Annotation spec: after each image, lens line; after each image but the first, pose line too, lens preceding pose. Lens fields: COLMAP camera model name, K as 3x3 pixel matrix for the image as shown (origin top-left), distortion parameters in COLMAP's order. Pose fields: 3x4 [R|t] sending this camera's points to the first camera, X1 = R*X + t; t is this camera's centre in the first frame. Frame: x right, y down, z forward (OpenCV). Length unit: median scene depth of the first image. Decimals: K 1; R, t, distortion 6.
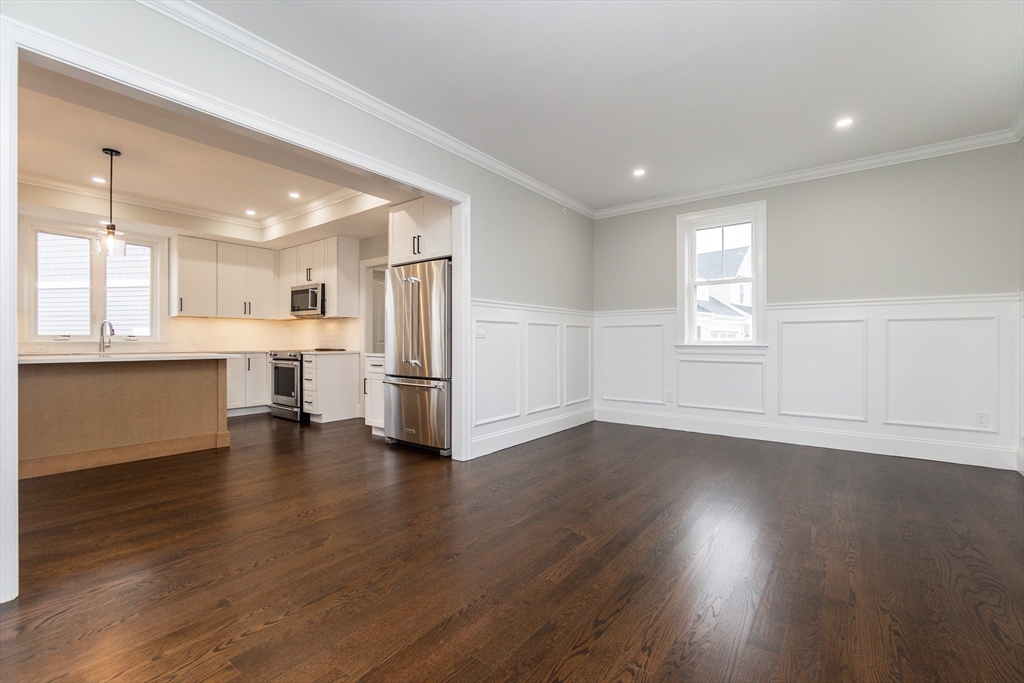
lens RADIAL K [[445.6, 0, 512.0], [0, 445.6, 341.5], [0, 0, 1]] dist [-0.001500, -0.000042]
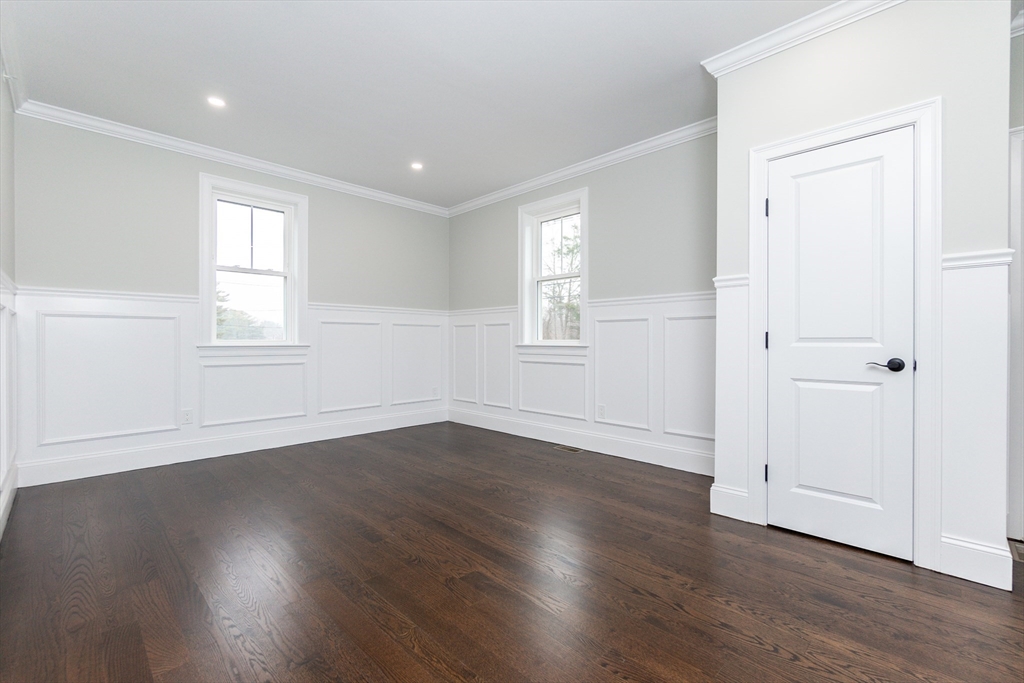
lens RADIAL K [[445.0, 0, 523.6], [0, 445.0, 339.2], [0, 0, 1]] dist [-0.000008, 0.000113]
pose [[0.108662, 0.002108, 0.994076, -0.602104], [-0.001417, 0.999997, -0.001965, -0.003960], [-0.994078, -0.001195, 0.108665, 0.730787]]
